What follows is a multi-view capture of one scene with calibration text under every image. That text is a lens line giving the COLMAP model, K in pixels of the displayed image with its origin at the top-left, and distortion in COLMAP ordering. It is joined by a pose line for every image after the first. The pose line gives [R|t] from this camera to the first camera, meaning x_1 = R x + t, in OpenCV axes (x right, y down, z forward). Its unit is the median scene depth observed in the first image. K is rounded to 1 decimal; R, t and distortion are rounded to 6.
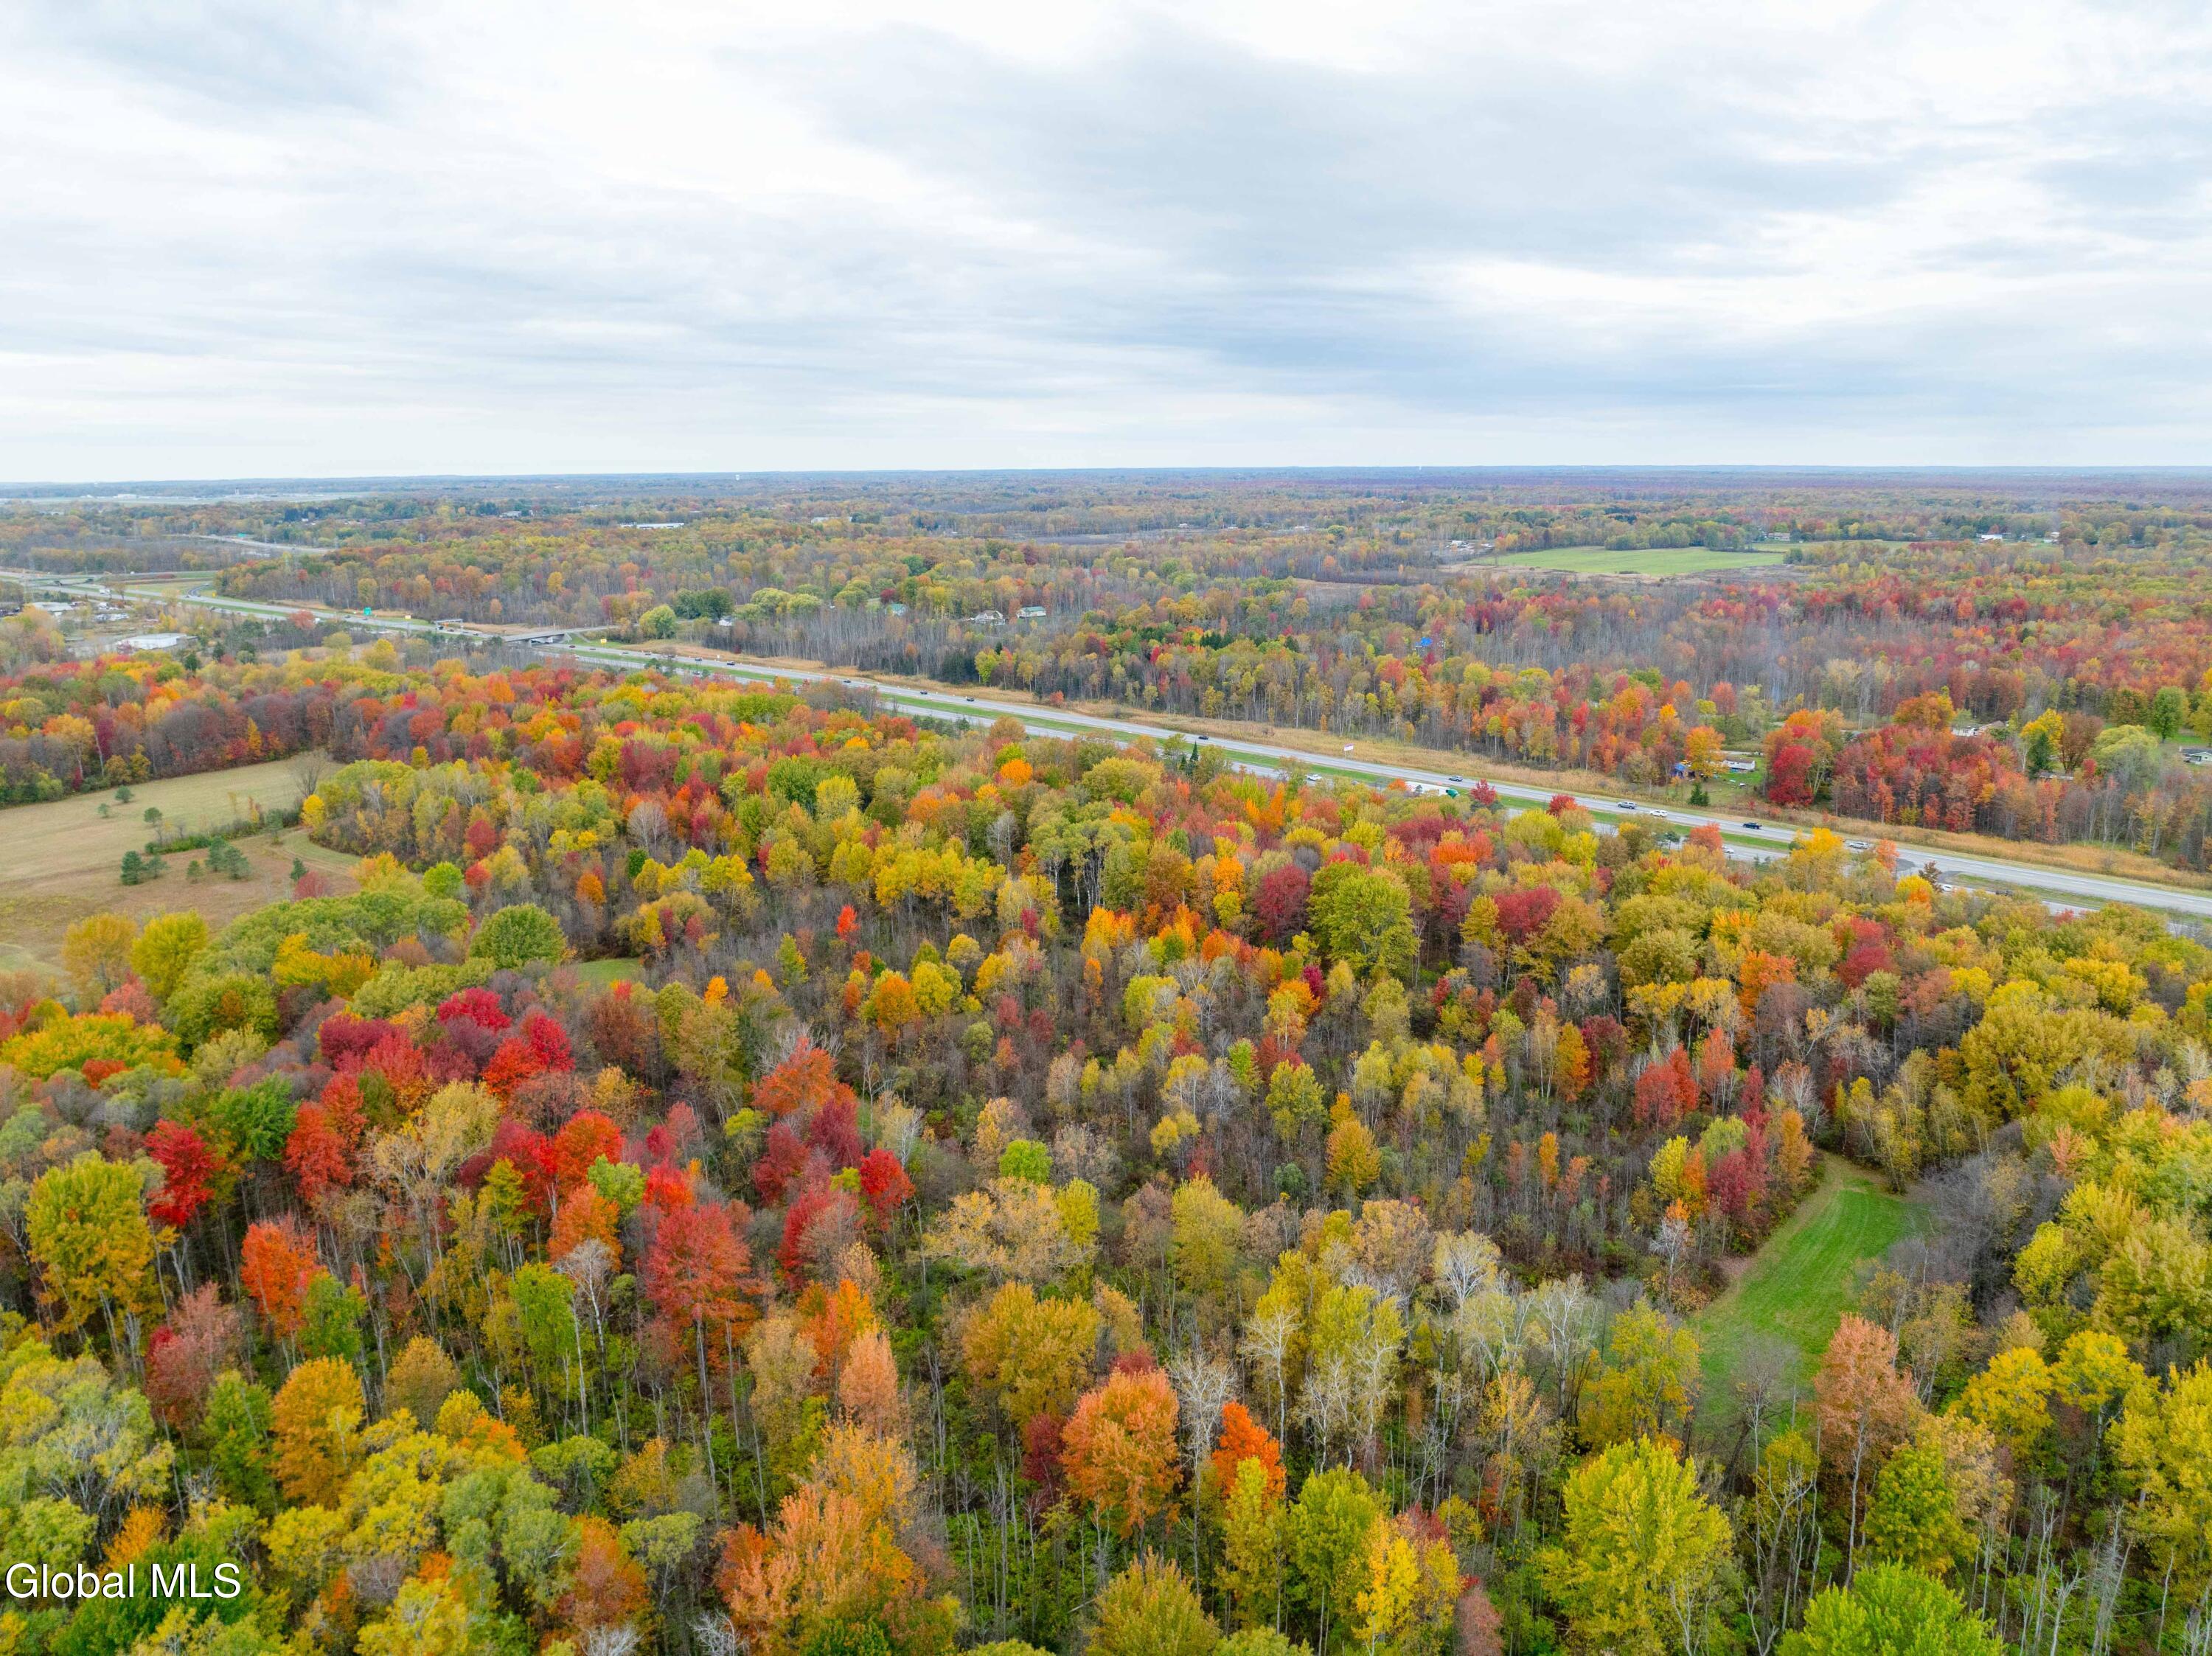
lens RADIAL K [[1536.7, 0, 1144.4], [0, 1536.7, 855.1], [0, 0, 1]] dist [-0.034483, 0.002778]
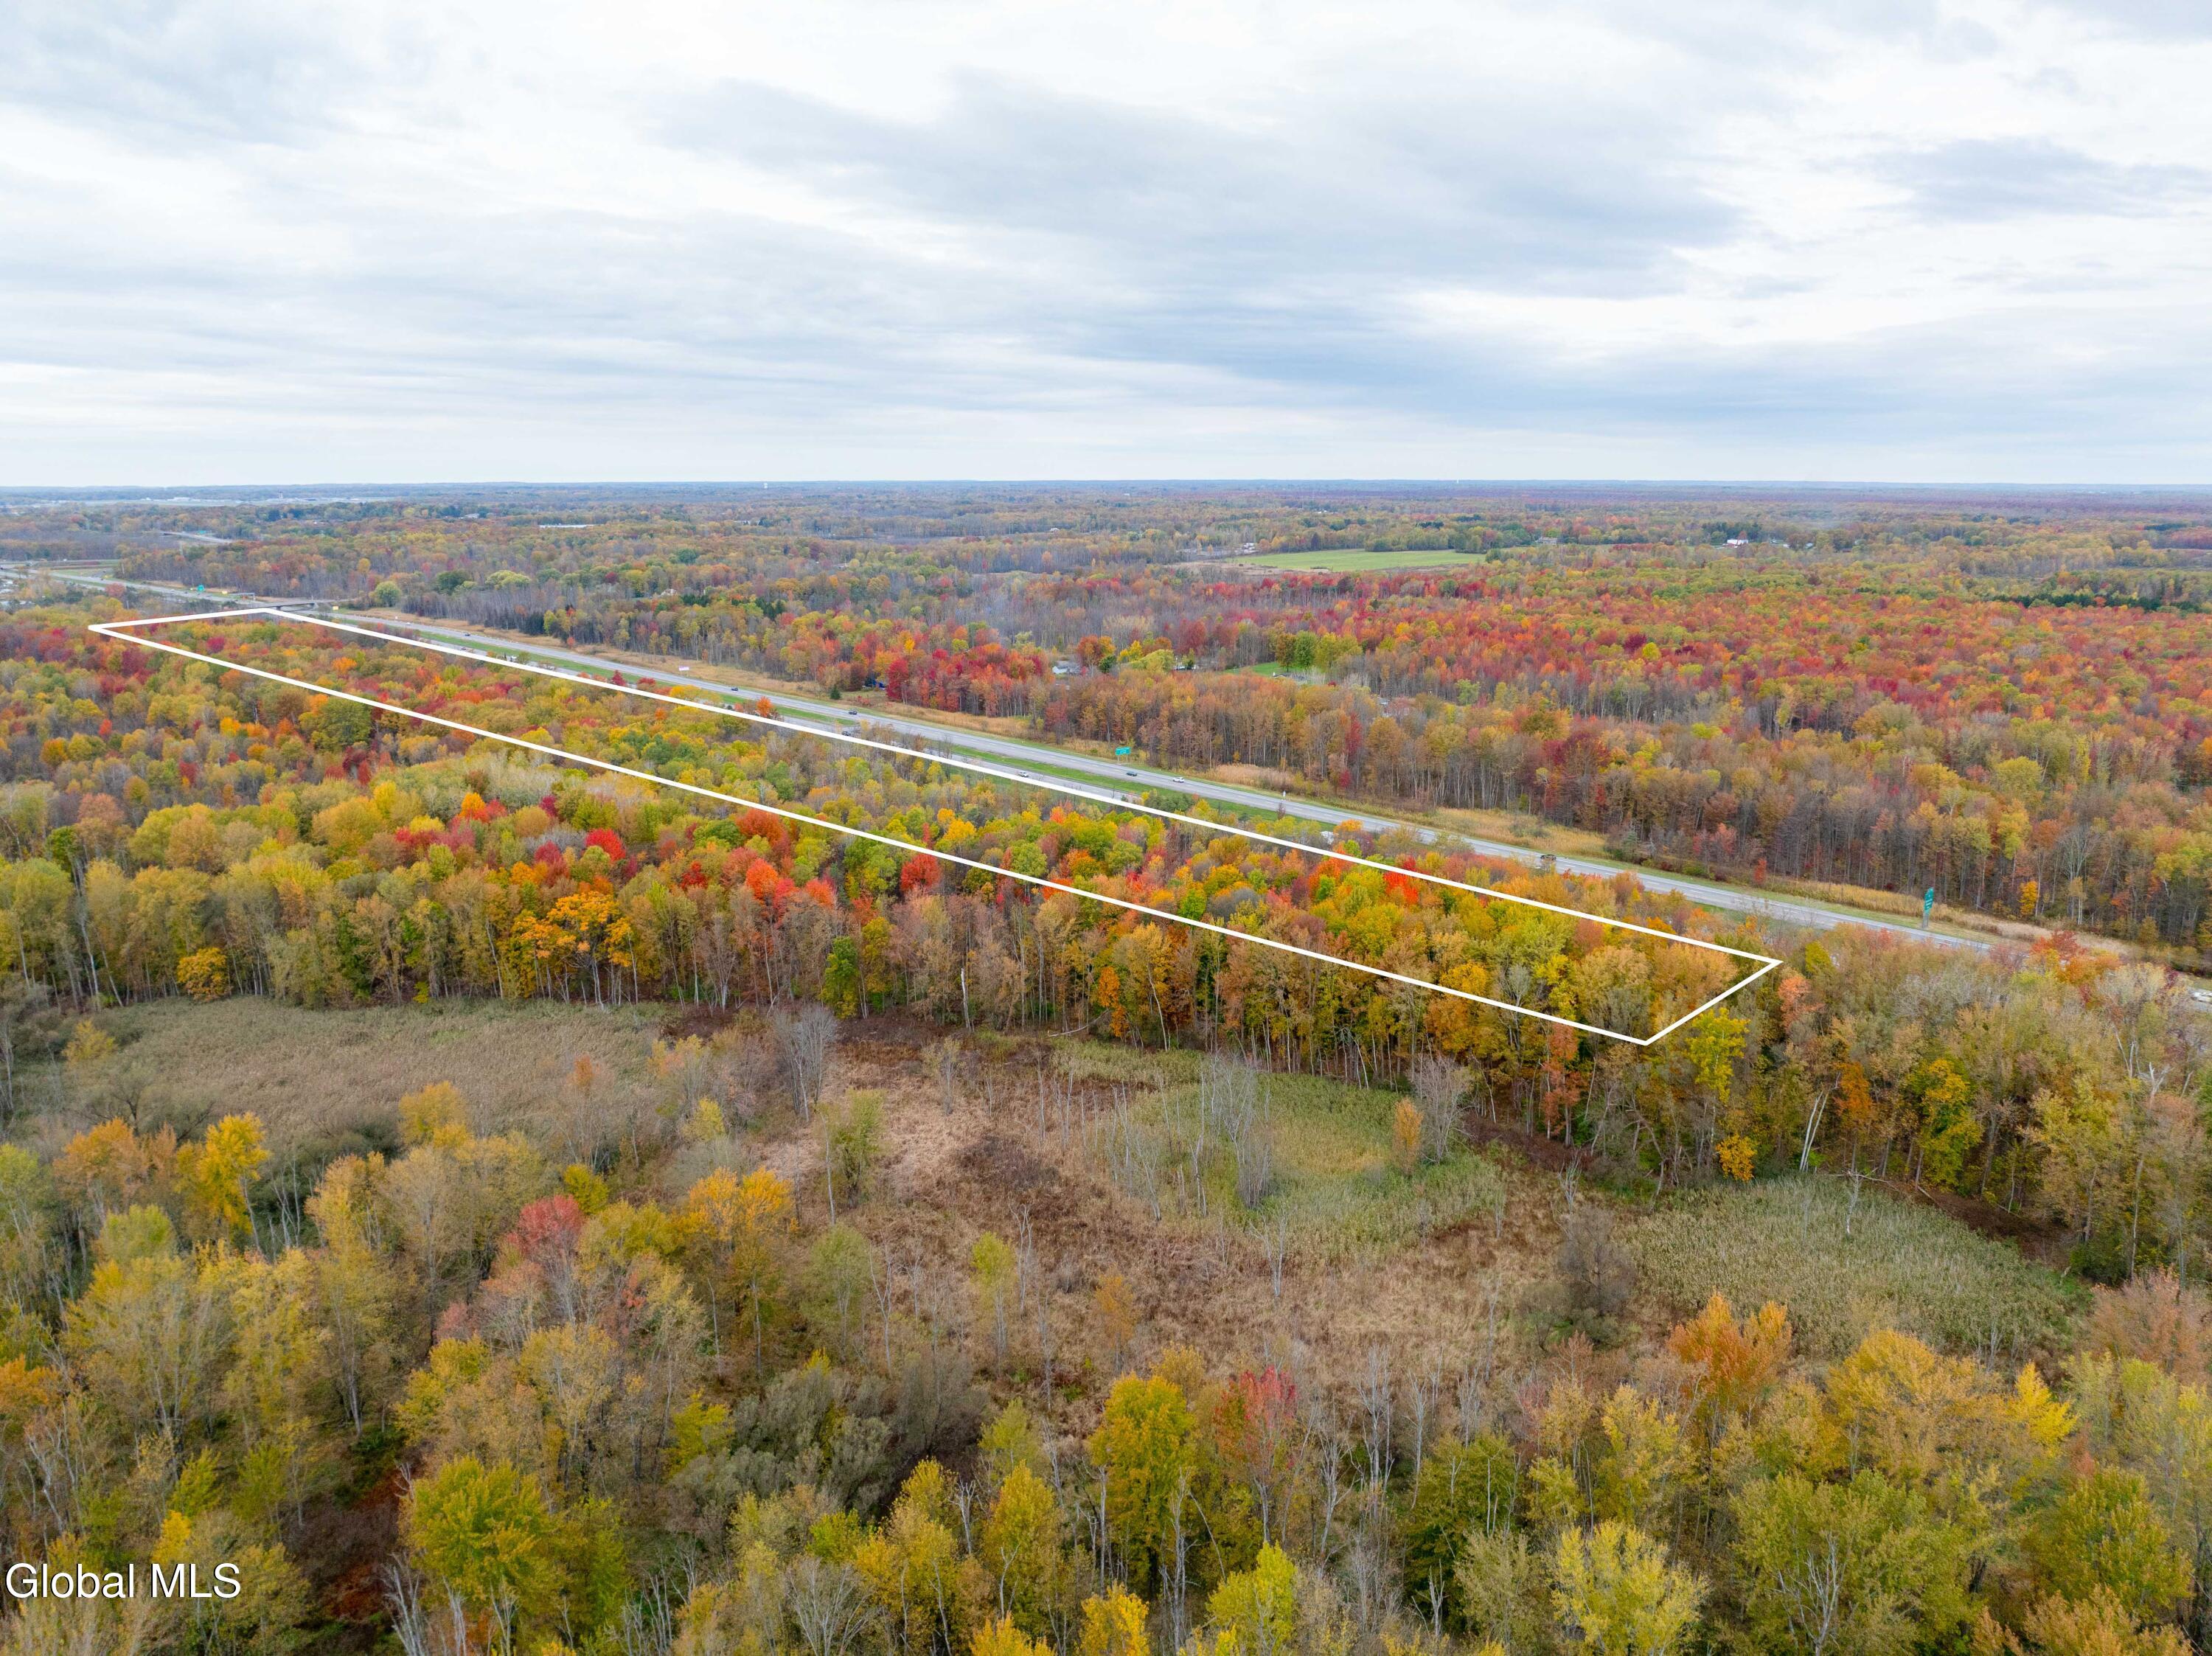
lens RADIAL K [[1547.1, 0, 1149.2], [0, 1547.1, 822.3], [0, 0, 1]] dist [-0.033916, 0.001275]
pose [[0.999147, 0.014814, -0.038537, 0.188514], [-0.015937, 0.999452, -0.029000, 0.032431], [0.038086, 0.029590, 0.998836, -0.121367]]
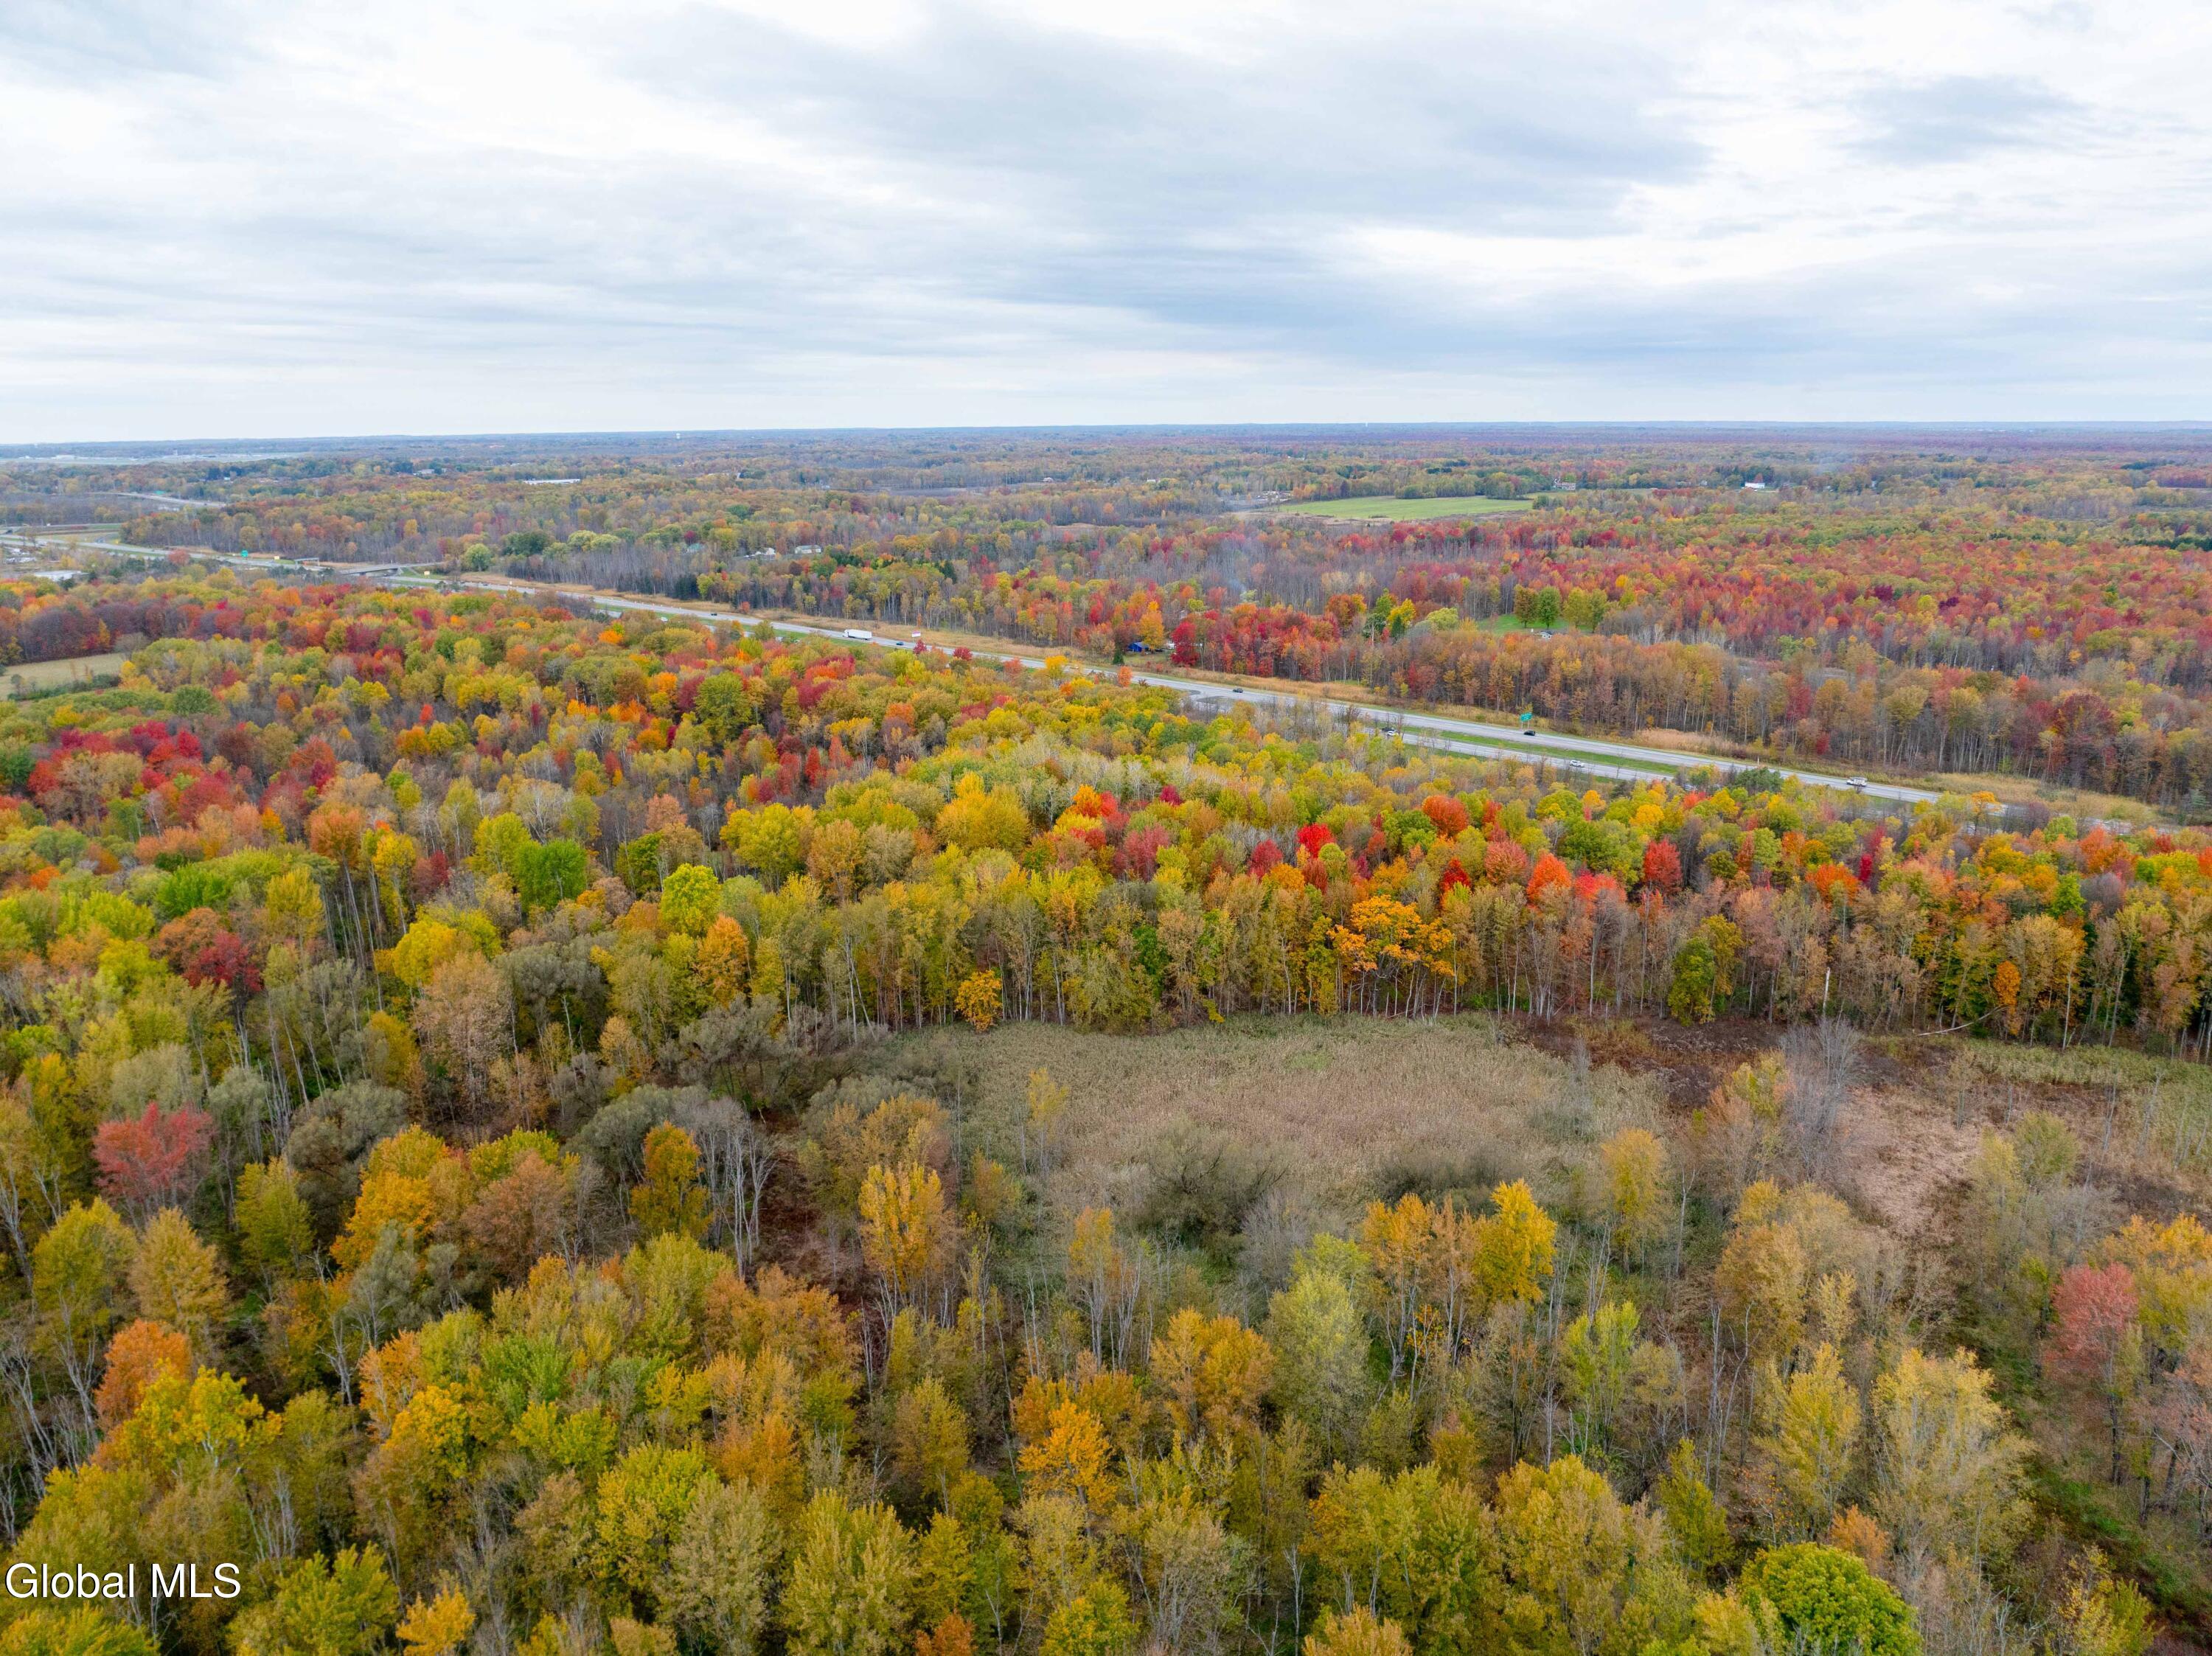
lens RADIAL K [[1536.7, 0, 1144.4], [0, 1536.7, 855.1], [0, 0, 1]] dist [-0.034483, 0.002778]
pose [[0.999759, -0.008052, 0.020430, 0.093721], [0.007517, 0.999630, 0.026139, 0.027871], [-0.020632, -0.025979, 0.999450, -0.110172]]
